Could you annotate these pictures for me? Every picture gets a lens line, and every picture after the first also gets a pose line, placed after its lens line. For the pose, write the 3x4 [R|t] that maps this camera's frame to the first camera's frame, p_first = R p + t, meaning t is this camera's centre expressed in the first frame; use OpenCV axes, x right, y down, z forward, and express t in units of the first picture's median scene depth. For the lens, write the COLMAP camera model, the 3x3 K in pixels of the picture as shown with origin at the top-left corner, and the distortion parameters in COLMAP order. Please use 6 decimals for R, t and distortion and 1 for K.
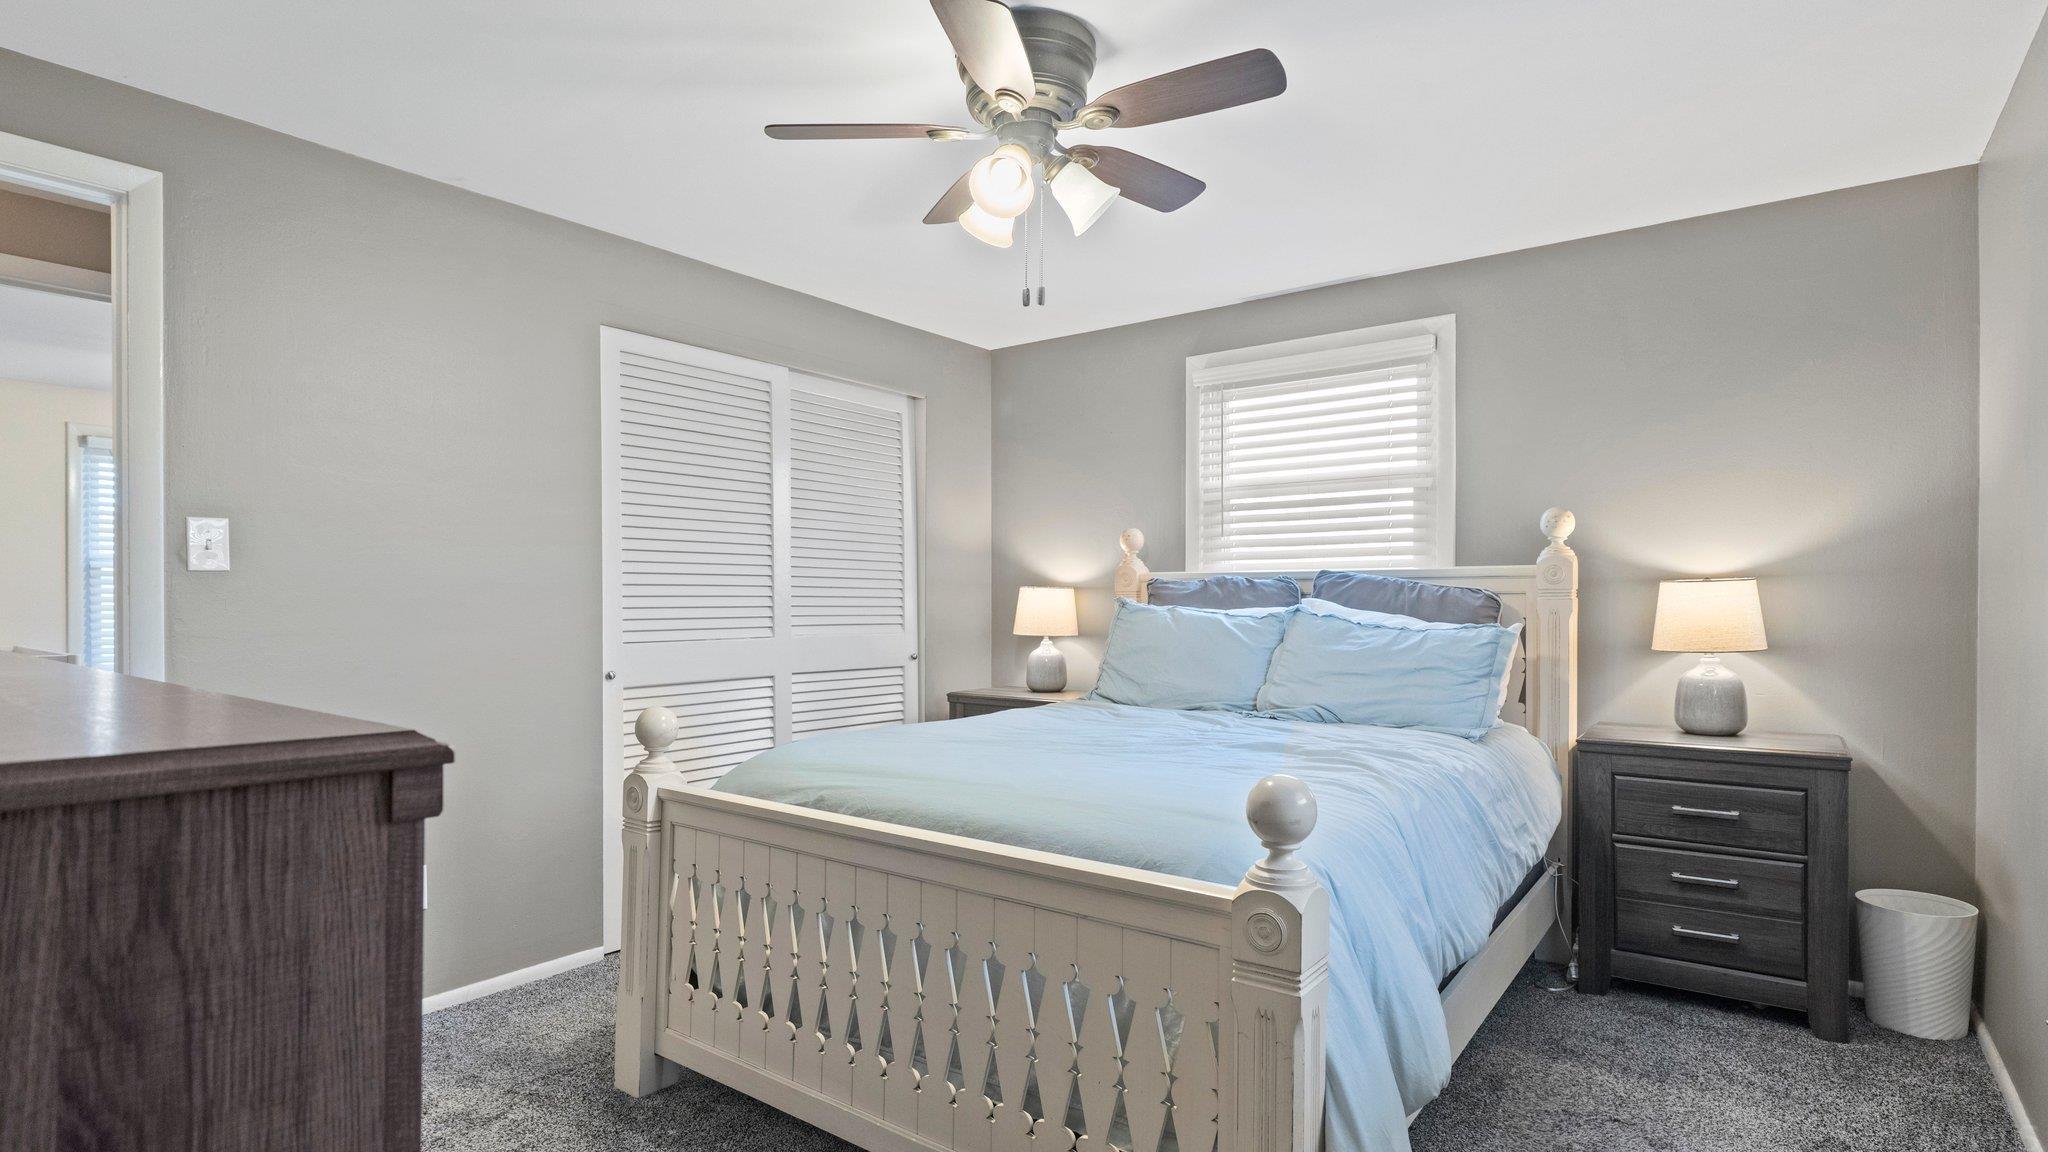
lens RADIAL K [[946.5, 0, 1032.3], [0, 946.5, 586.8], [0, 0, 1]] dist [-0.000235, -0.000162]
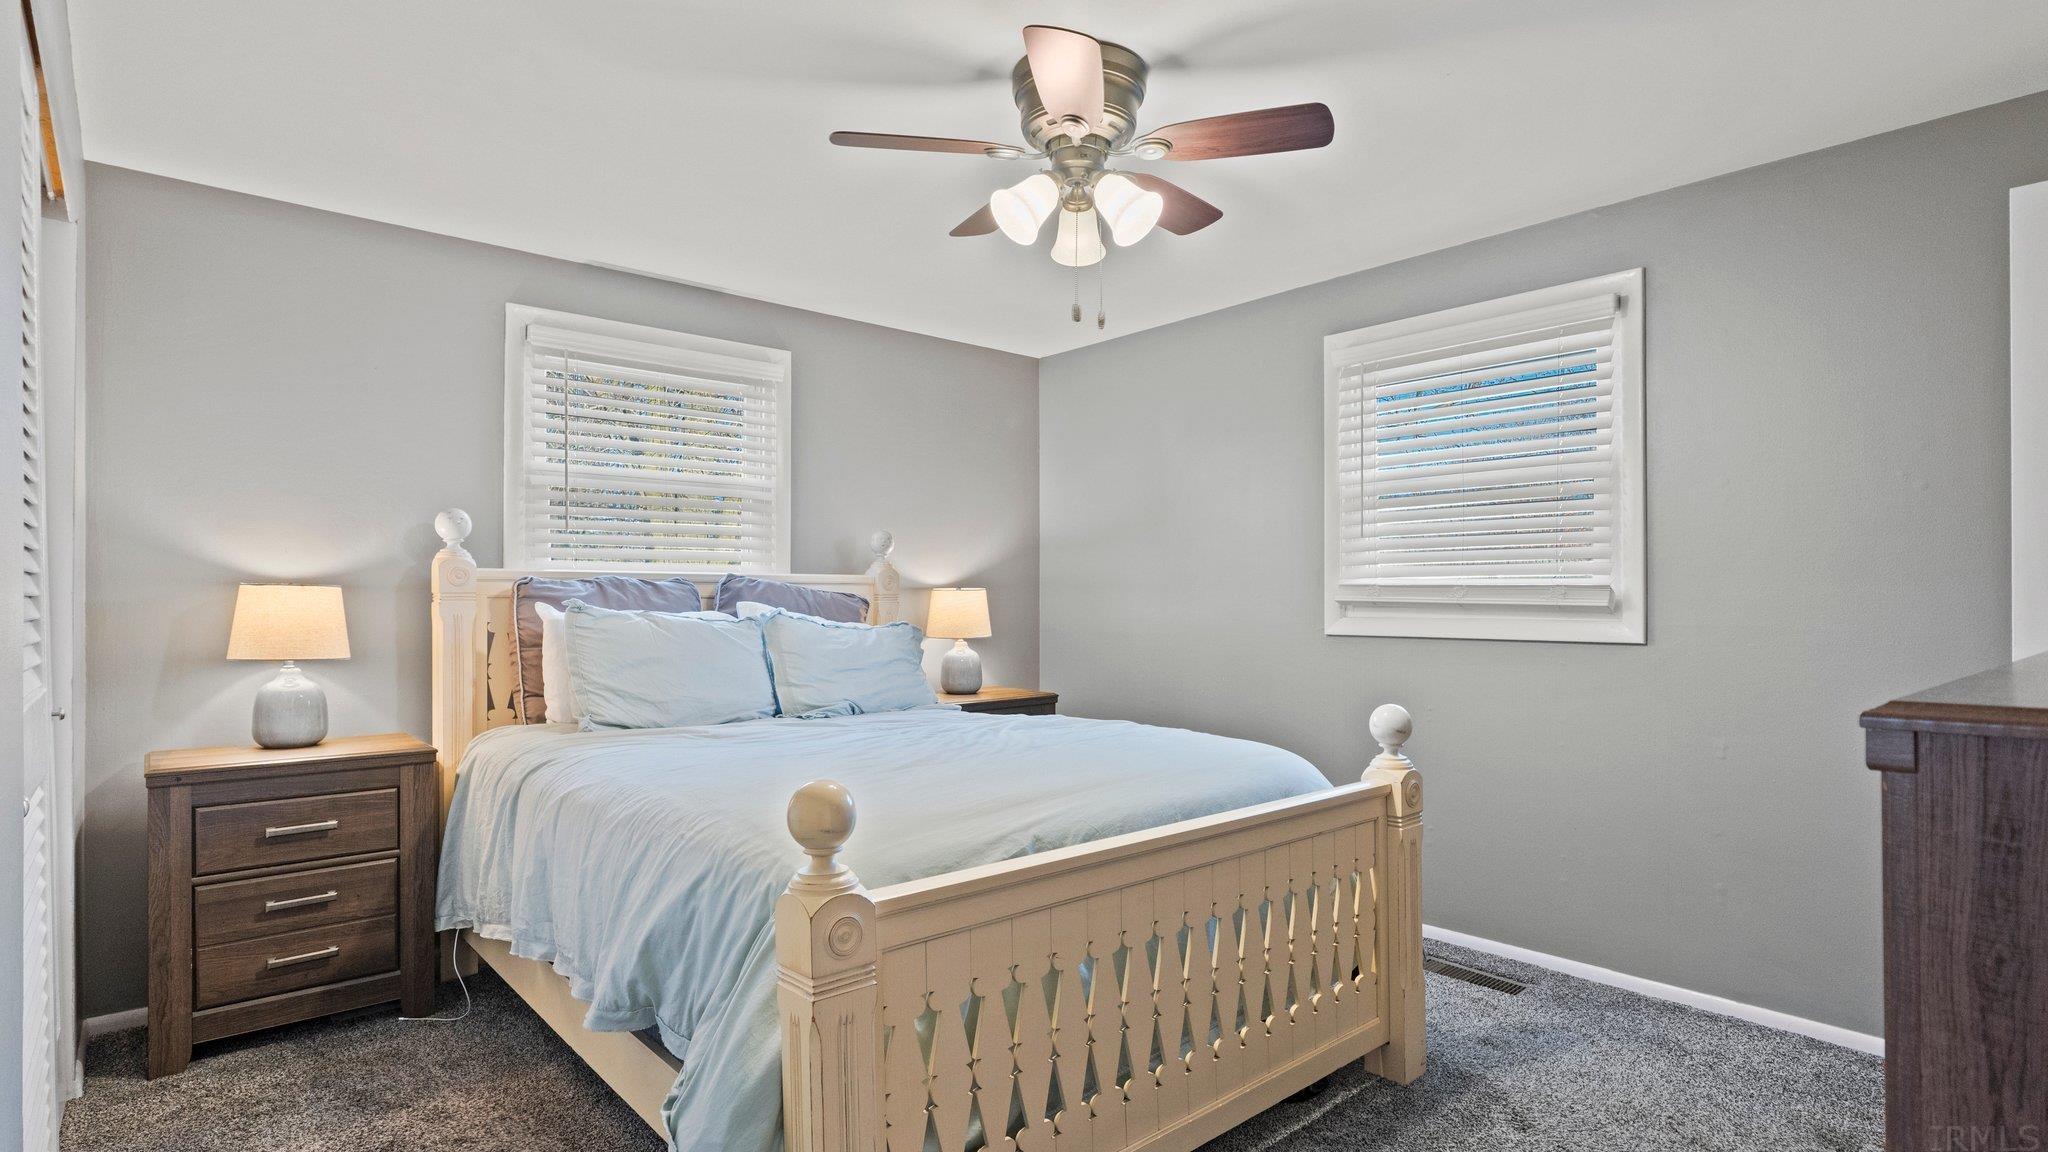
lens RADIAL K [[1029.7, 0, 1024.0], [0, 1029.7, 576.0], [0, 0, 1]] dist [-0.063240, -0.000082]
pose [[0.243601, 0.020744, 0.969654, -0.087282], [-0.005713, 0.999785, -0.019953, 0.001232], [-0.969859, -0.000679, 0.243667, 0.063921]]
